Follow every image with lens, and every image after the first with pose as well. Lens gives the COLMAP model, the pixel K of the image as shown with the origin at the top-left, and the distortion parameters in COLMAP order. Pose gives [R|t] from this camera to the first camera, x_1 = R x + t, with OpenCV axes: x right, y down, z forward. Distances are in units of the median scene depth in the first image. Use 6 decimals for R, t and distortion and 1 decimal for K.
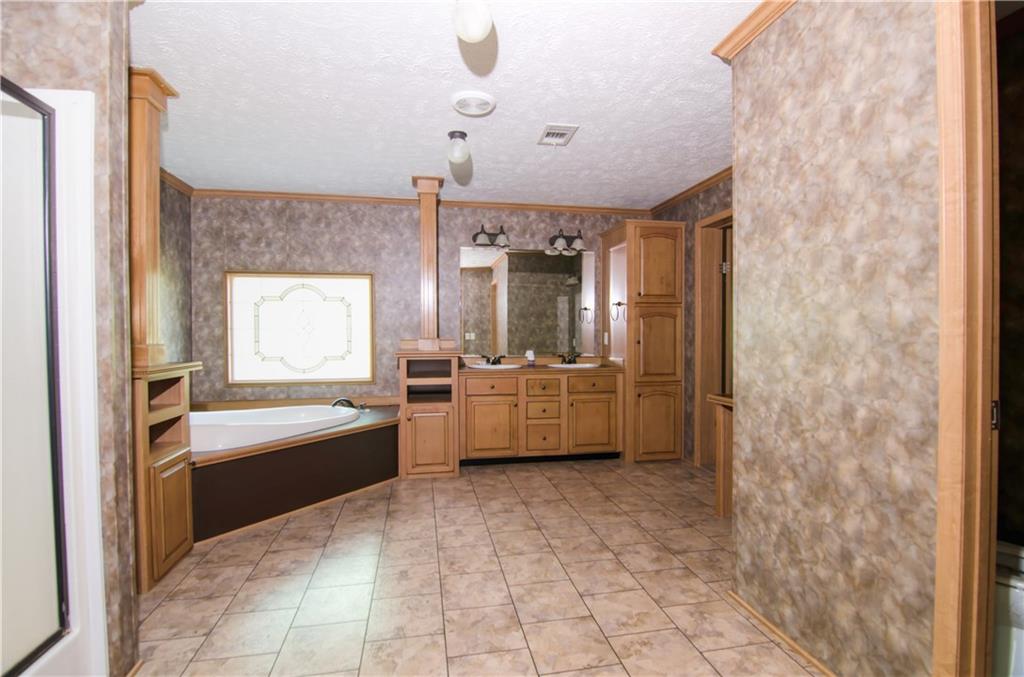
lens RADIAL K [[504.0, 0, 511.8], [0, 504.0, 341.0], [0, 0, 1]] dist [0.001488, -0.000018]
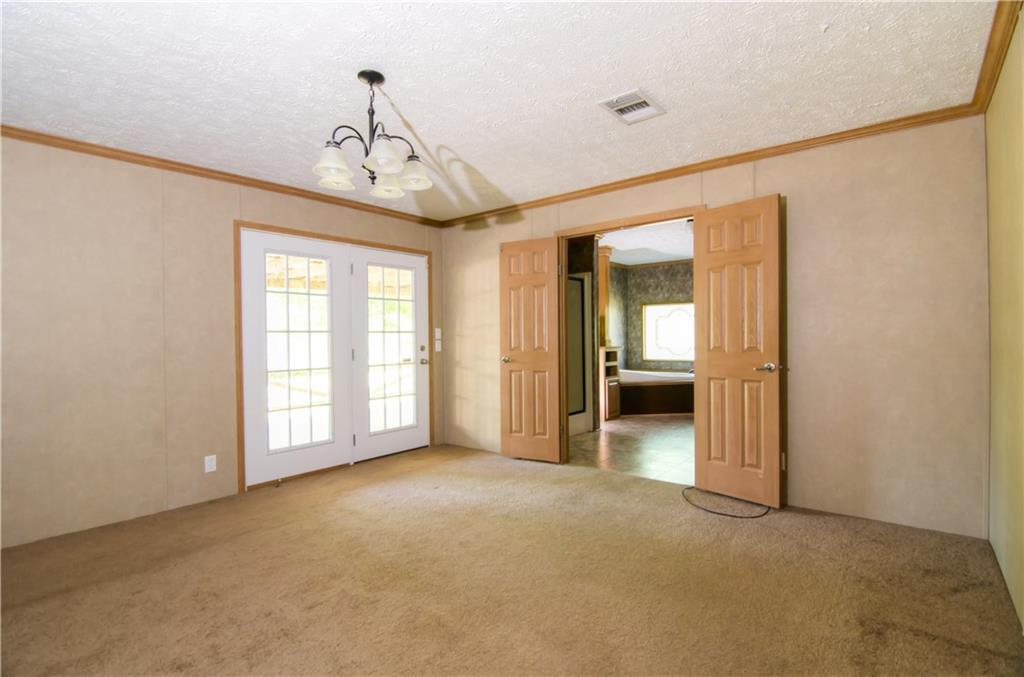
lens RADIAL K [[504.0, 0, 510.7], [0, 504.0, 339.0], [0, 0, 1]] dist [0.001488, -0.000018]
pose [[0.657040, 0.002849, -0.753850, 0.598802], [-0.006767, 0.999975, -0.002118, 0.008583], [0.753825, 0.006493, 0.657043, -0.709398]]
